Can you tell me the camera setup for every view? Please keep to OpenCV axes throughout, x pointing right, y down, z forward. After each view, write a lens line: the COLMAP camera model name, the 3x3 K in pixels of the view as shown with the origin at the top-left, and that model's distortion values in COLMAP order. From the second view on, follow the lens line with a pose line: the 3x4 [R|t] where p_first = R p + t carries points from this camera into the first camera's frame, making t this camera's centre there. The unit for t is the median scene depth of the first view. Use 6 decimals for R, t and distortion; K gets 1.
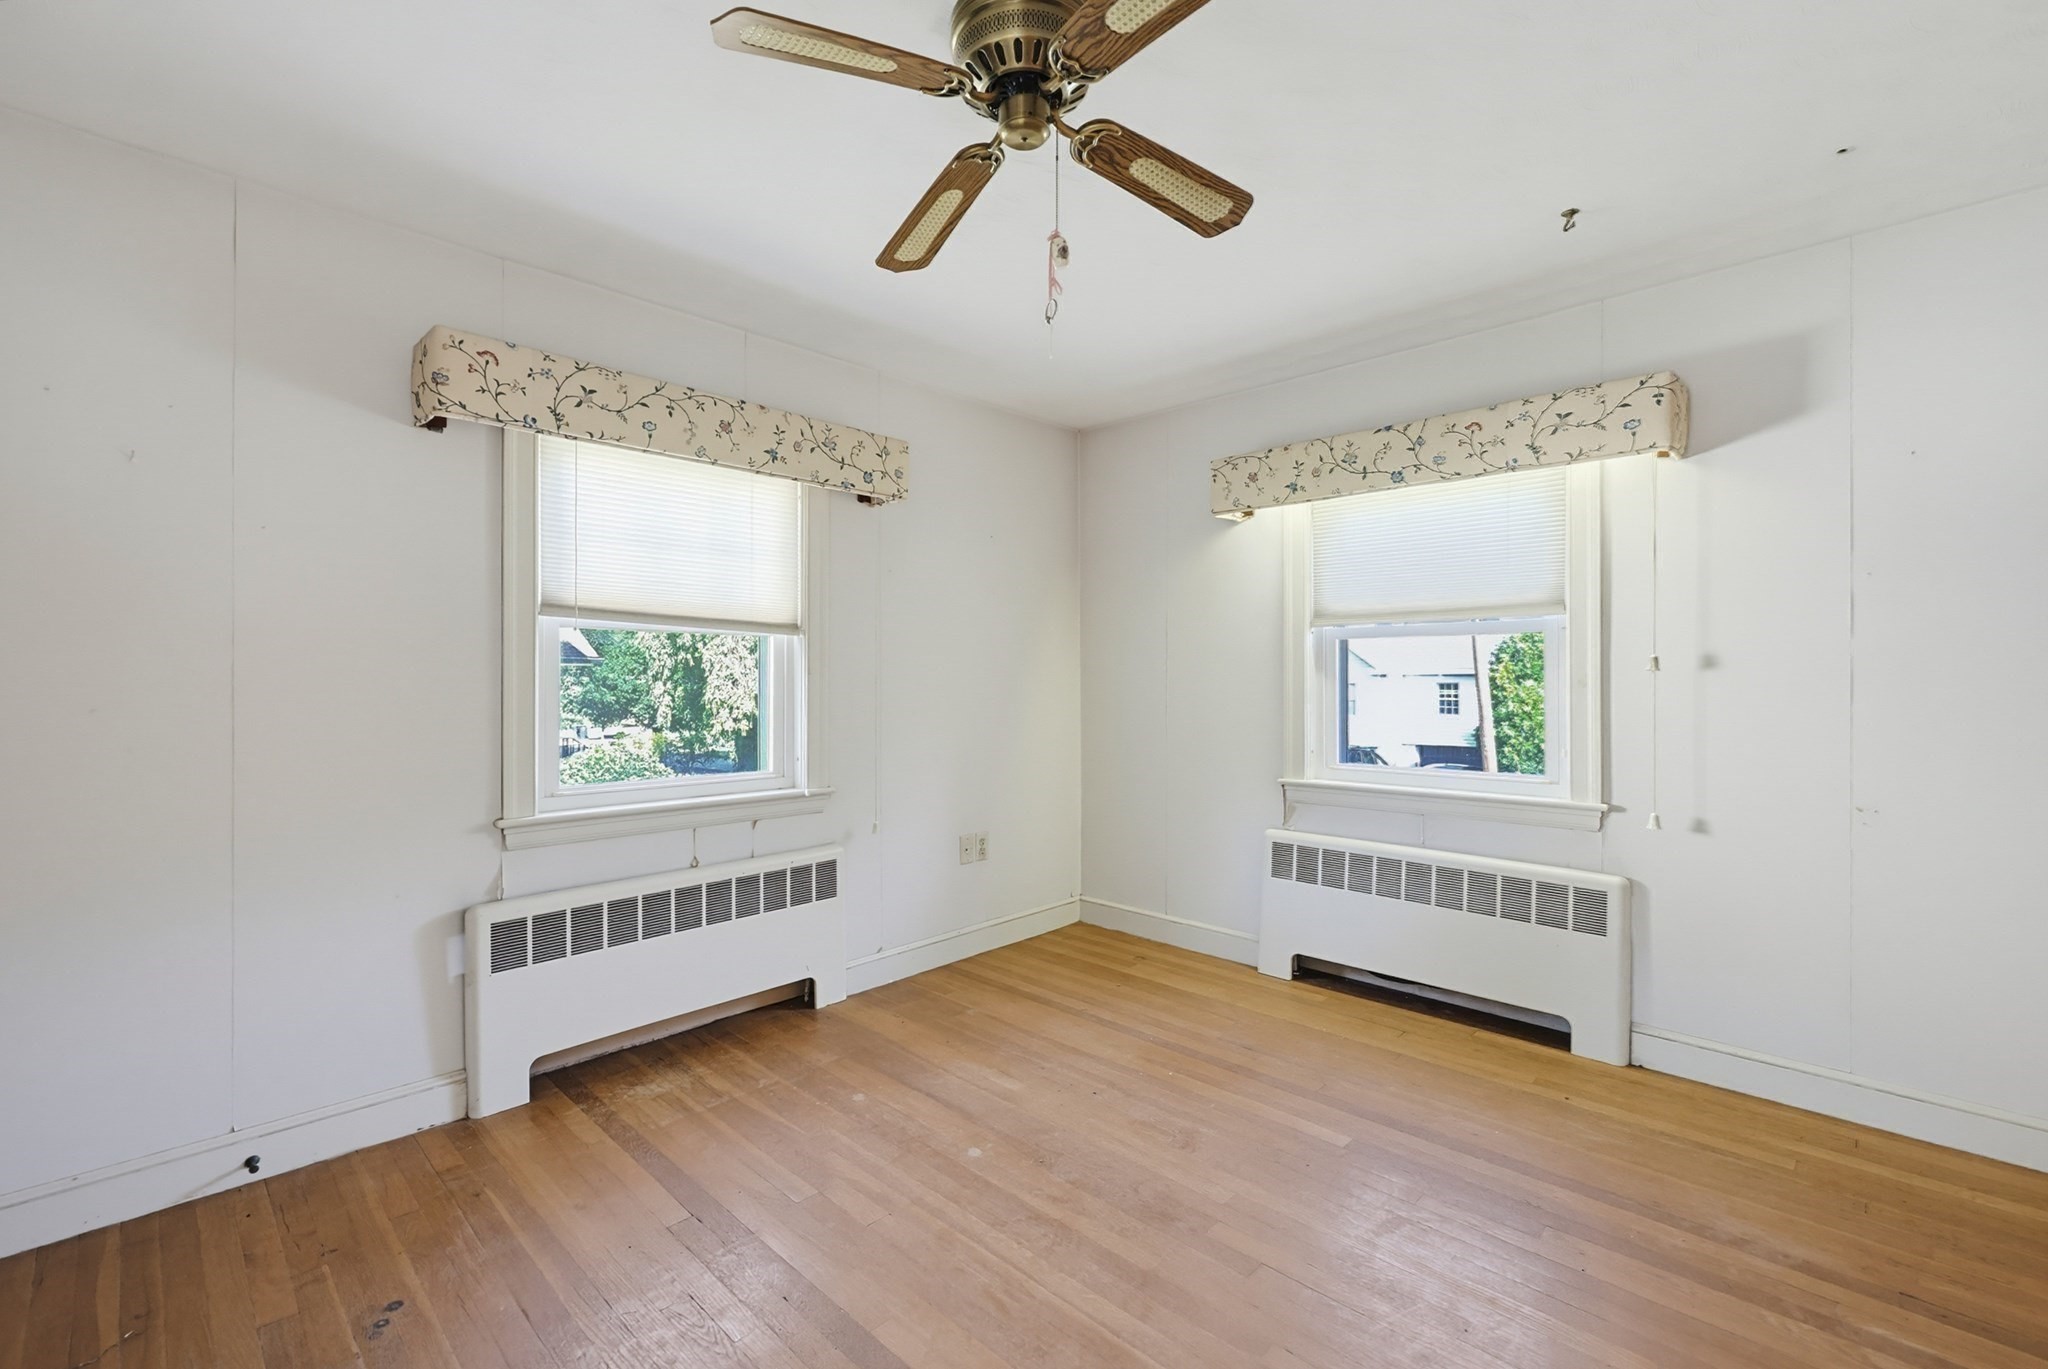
lens RADIAL K [[887.4, 0, 1036.0], [0, 887.4, 685.7], [0, 0, 1]] dist [0.002570, -0.000367]
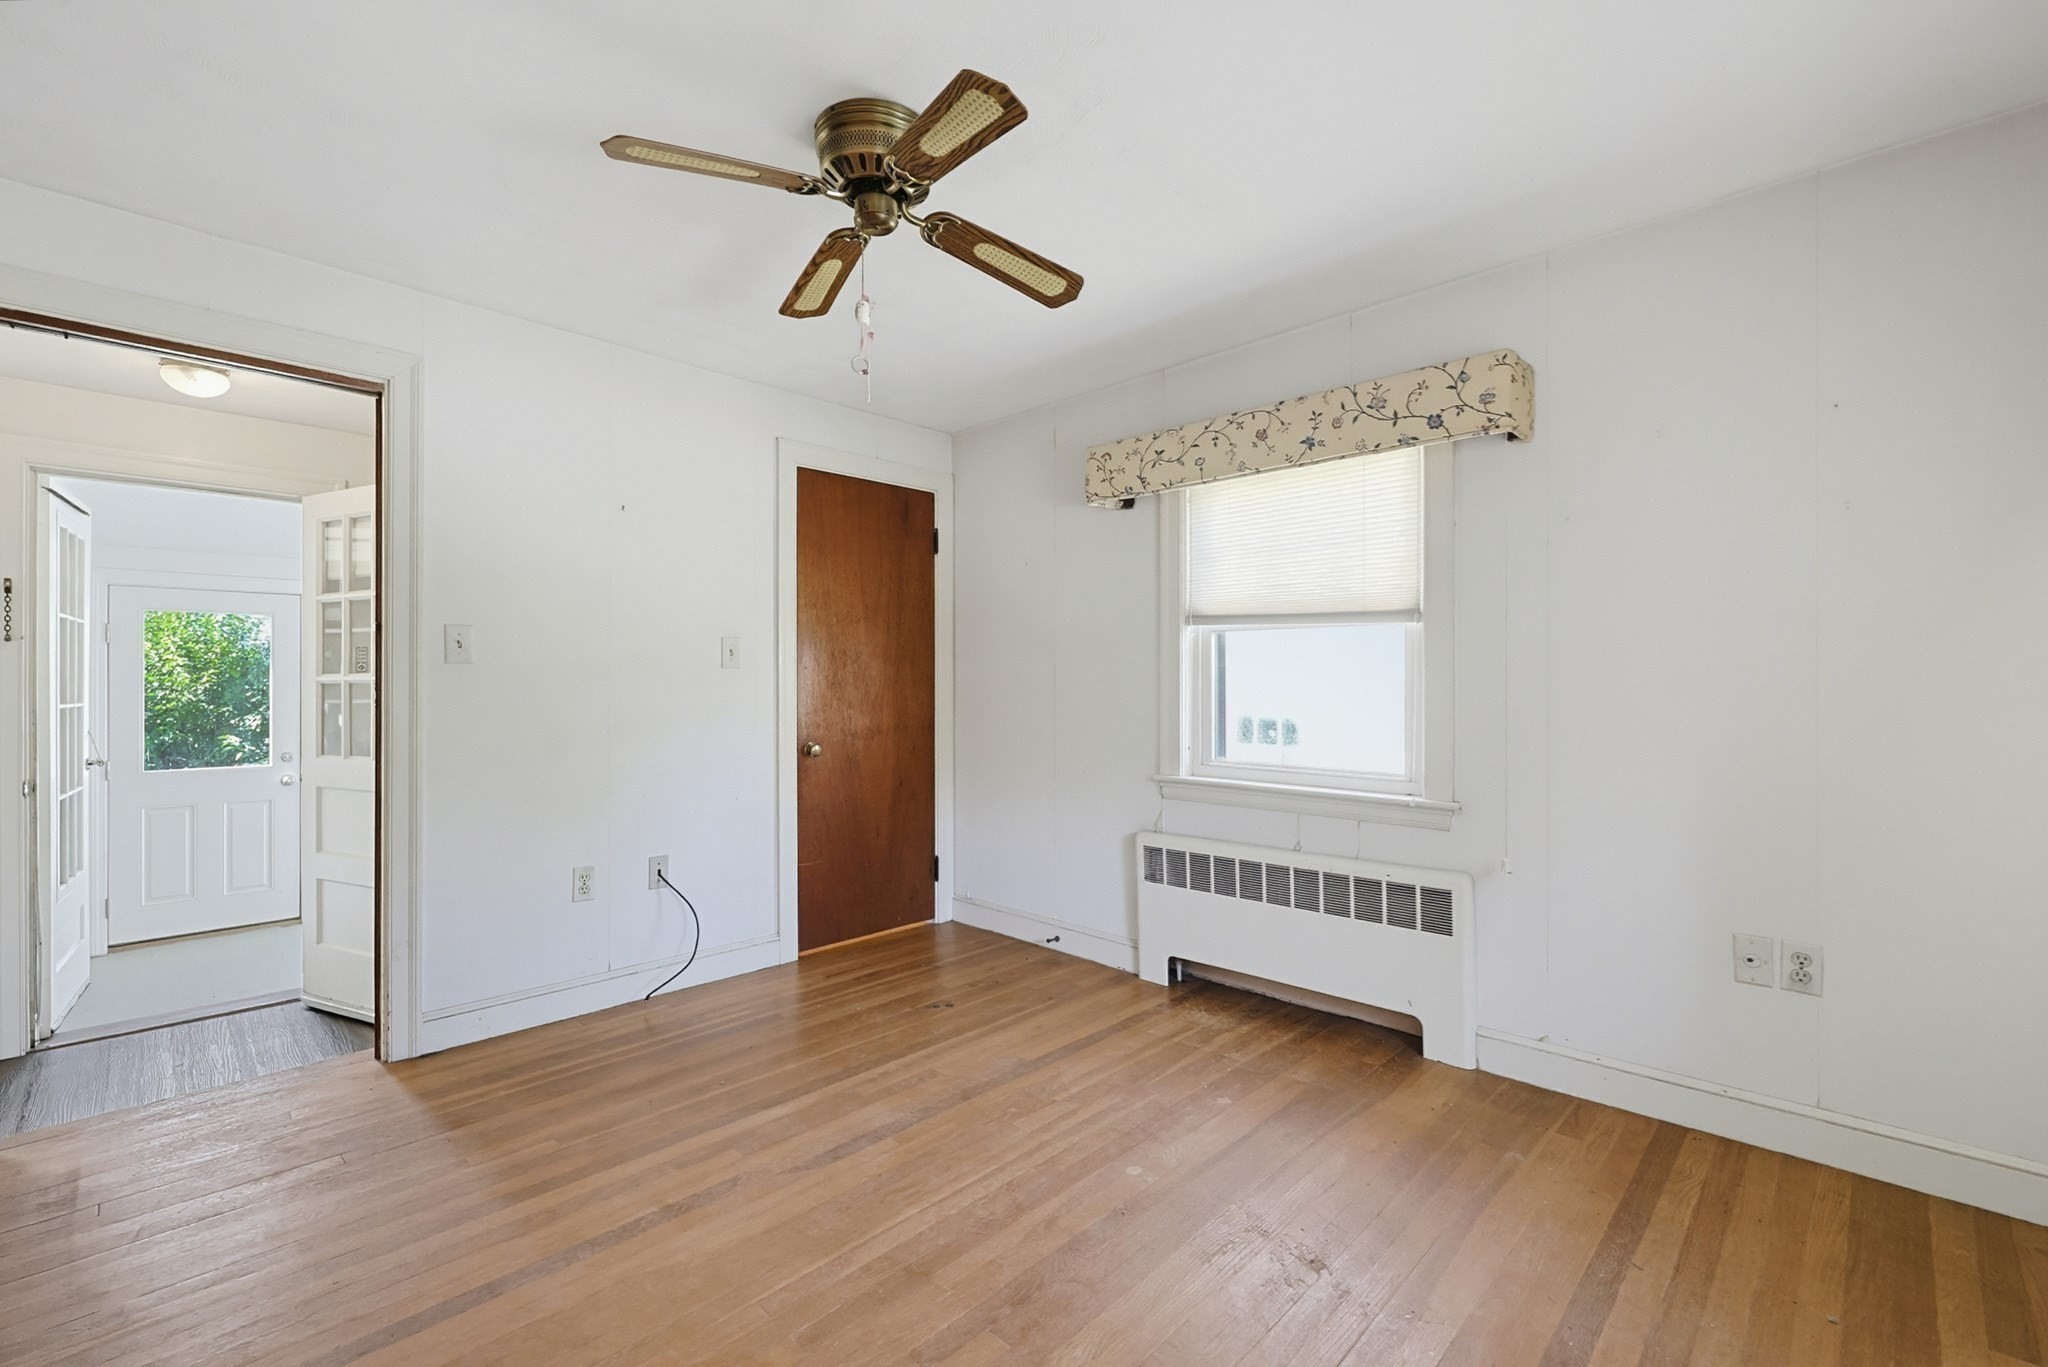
lens RADIAL K [[887.4, 0, 1009.4], [0, 887.4, 678.5], [0, 0, 1]] dist [0.002570, -0.000367]
pose [[-0.023724, 0.000539, -0.999718, 0.674696], [-0.003049, 0.999995, 0.000611, 0.000033], [0.999714, 0.003063, -0.023722, 0.679455]]
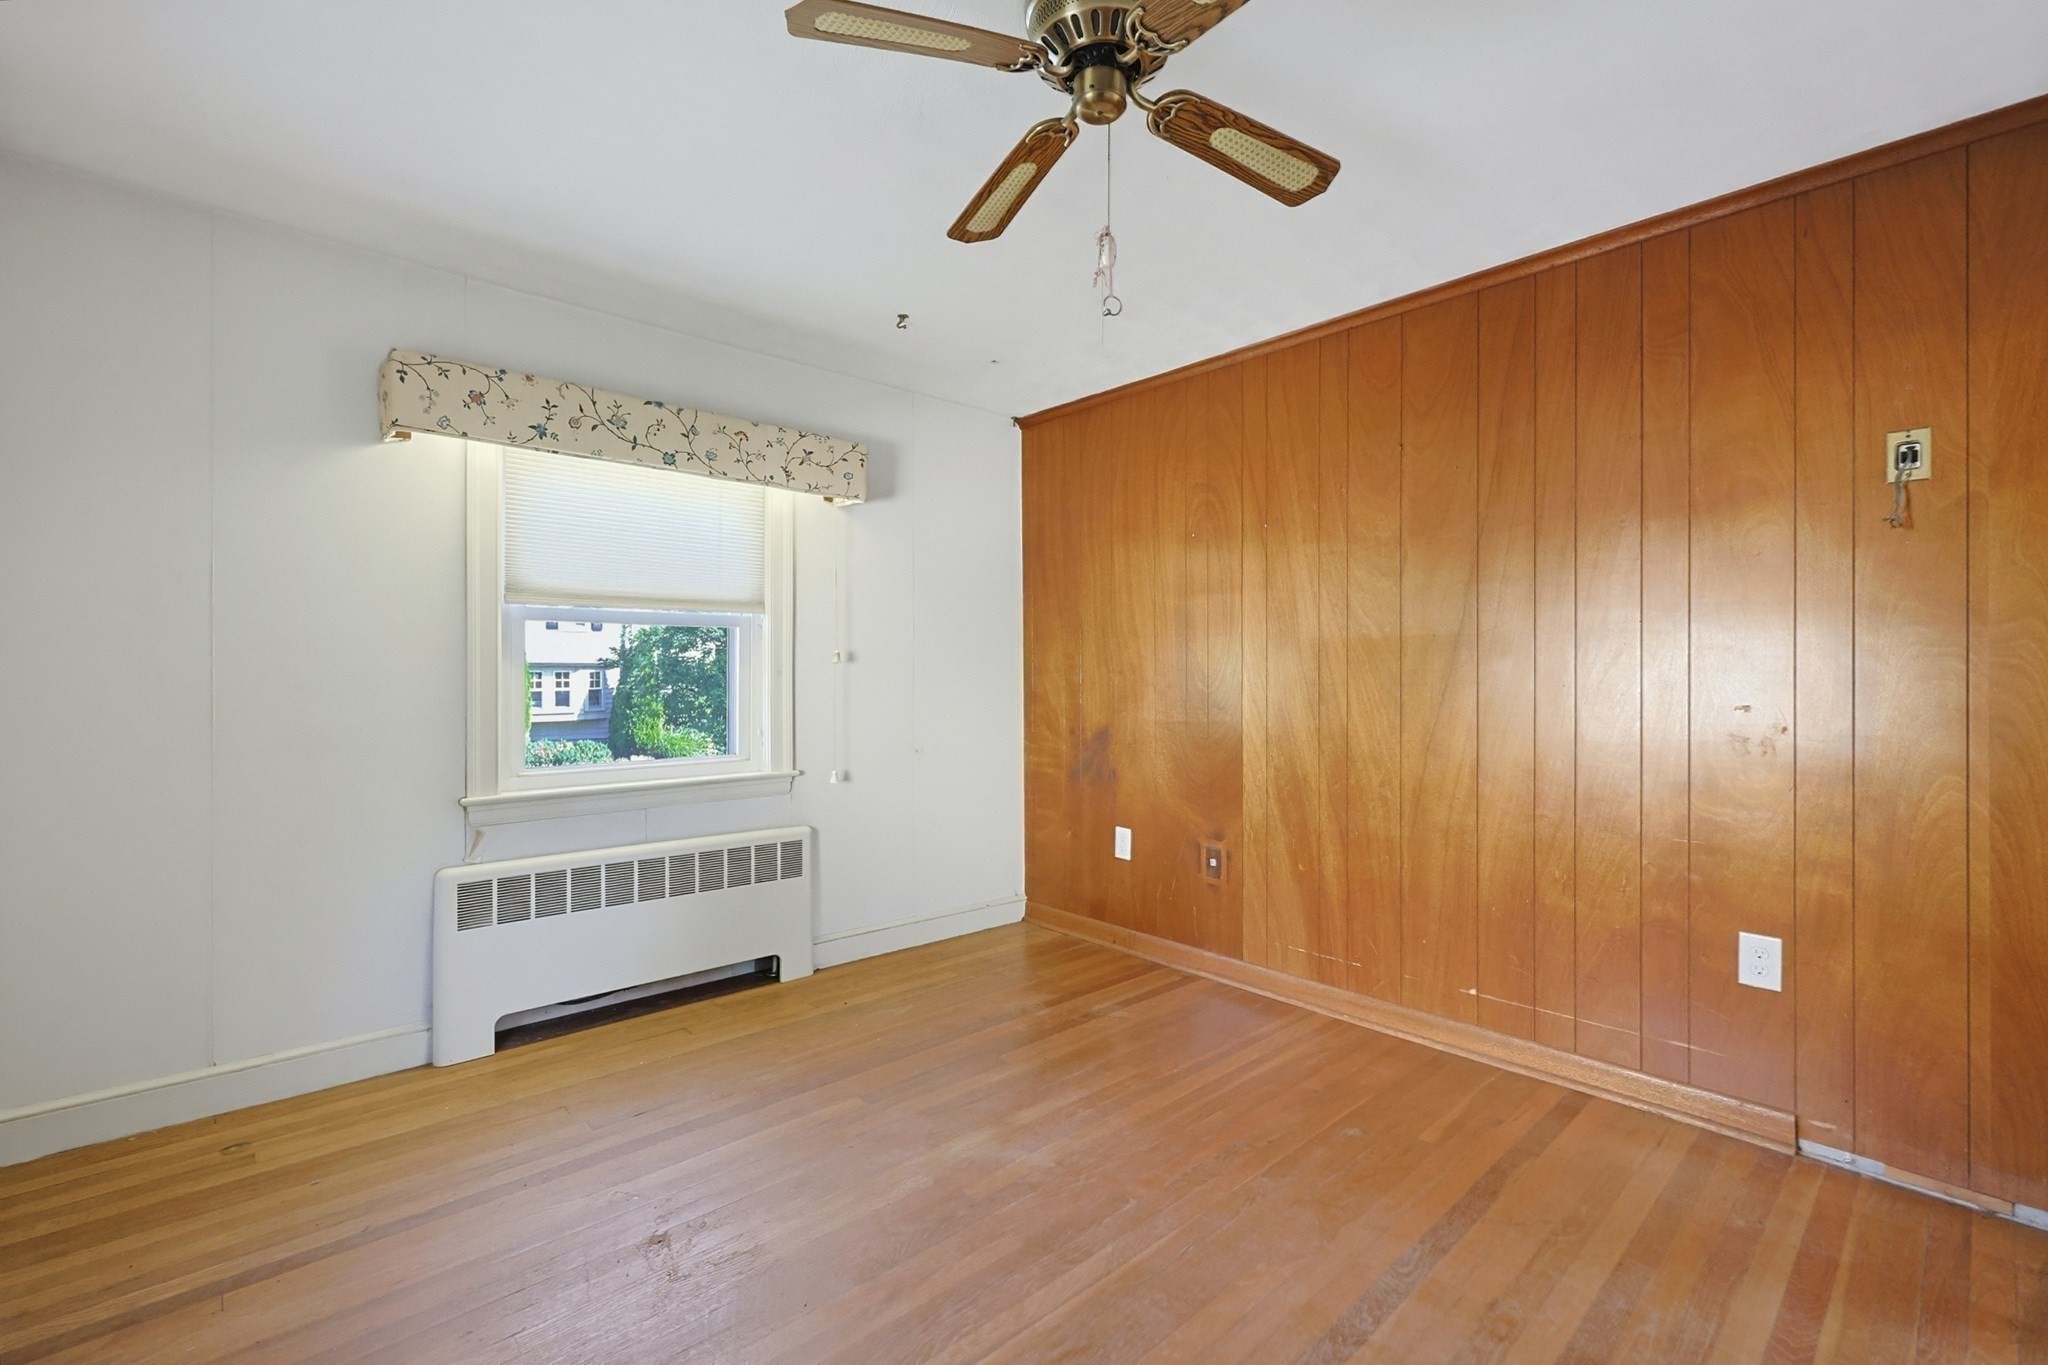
lens RADIAL K [[887.4, 0, 1041.4], [0, 887.4, 671.1], [0, 0, 1]] dist [0.002570, -0.000367]
pose [[0.059683, 0.000248, 0.998217, -0.554591], [0.002913, 0.999996, -0.000422, -0.002985], [-0.998213, 0.002933, 0.059682, 0.563866]]
